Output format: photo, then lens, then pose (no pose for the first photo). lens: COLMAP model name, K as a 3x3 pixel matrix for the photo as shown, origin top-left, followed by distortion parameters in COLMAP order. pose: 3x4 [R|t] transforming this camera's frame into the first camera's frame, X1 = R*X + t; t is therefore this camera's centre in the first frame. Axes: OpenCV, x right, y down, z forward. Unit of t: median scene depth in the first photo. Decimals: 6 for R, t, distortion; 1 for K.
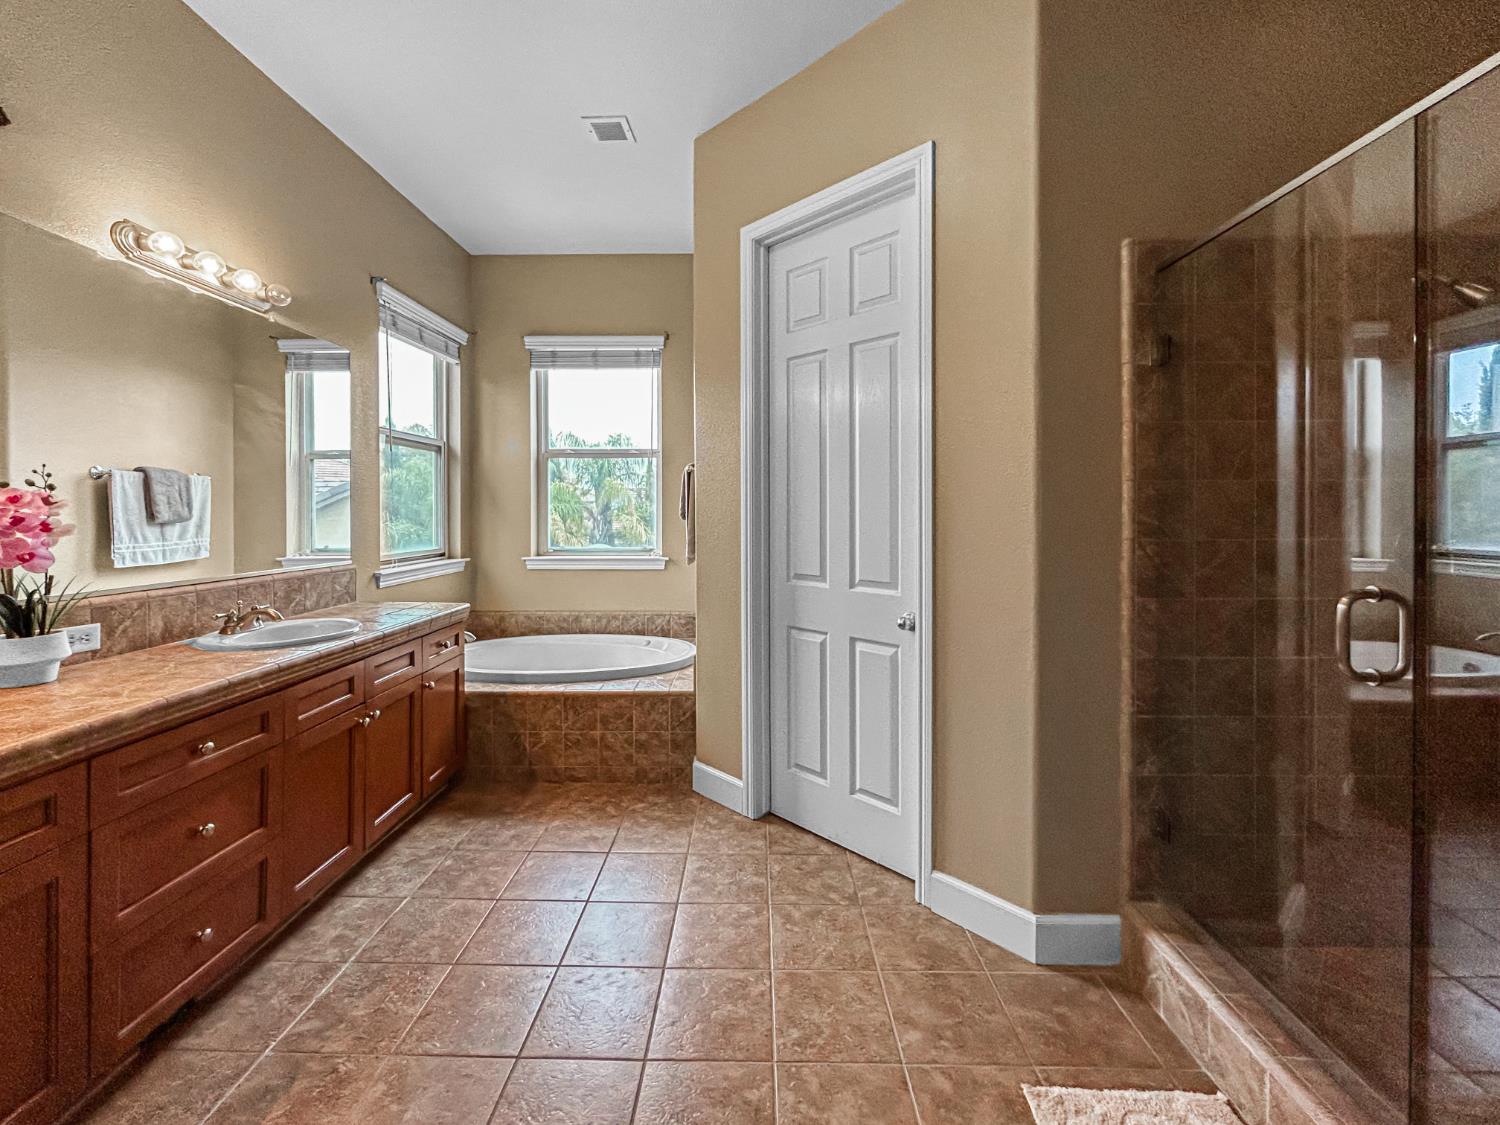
lens RADIAL K [[605.0, 0, 754.6], [0, 605.0, 574.4], [0, 0, 1]] dist [0.005125, 0.000424]
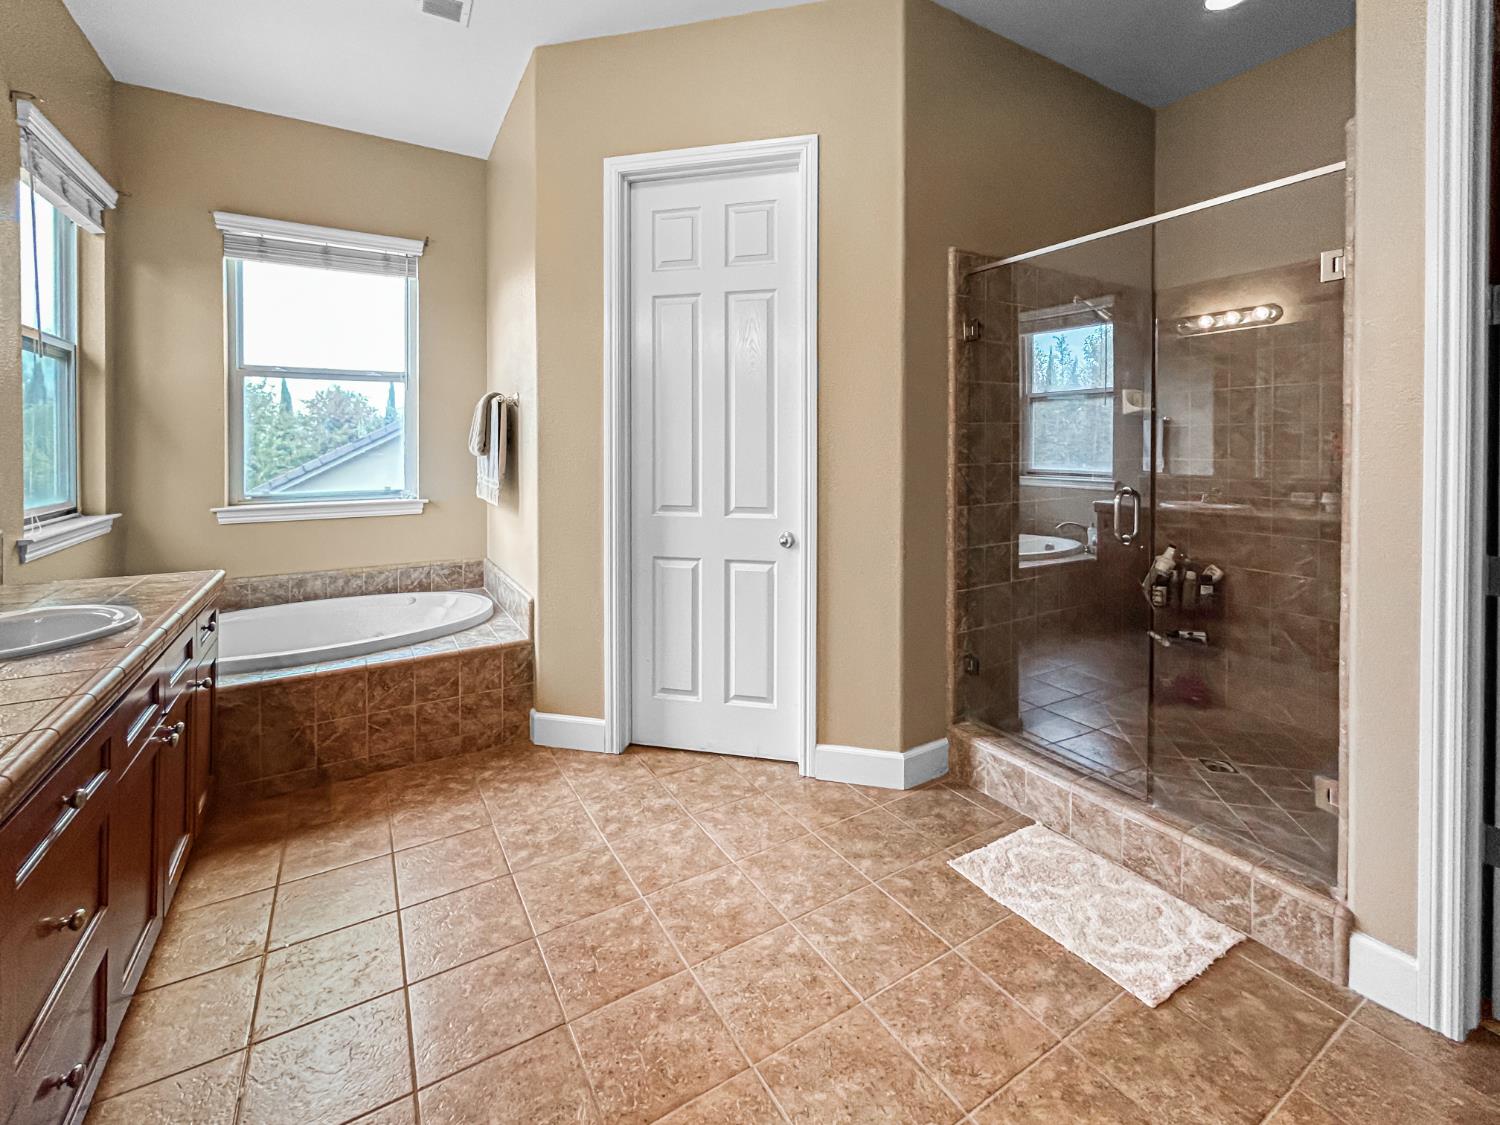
lens RADIAL K [[630.6, 0, 722.6], [0, 630.6, 522.6], [0, 0, 1]] dist [-0.000053, 0.000254]
pose [[0.858590, -0.065022, 0.508522, -0.346106], [0.056286, 0.997884, 0.032560, -0.001078], [-0.509563, 0.000667, 0.860433, 0.015907]]
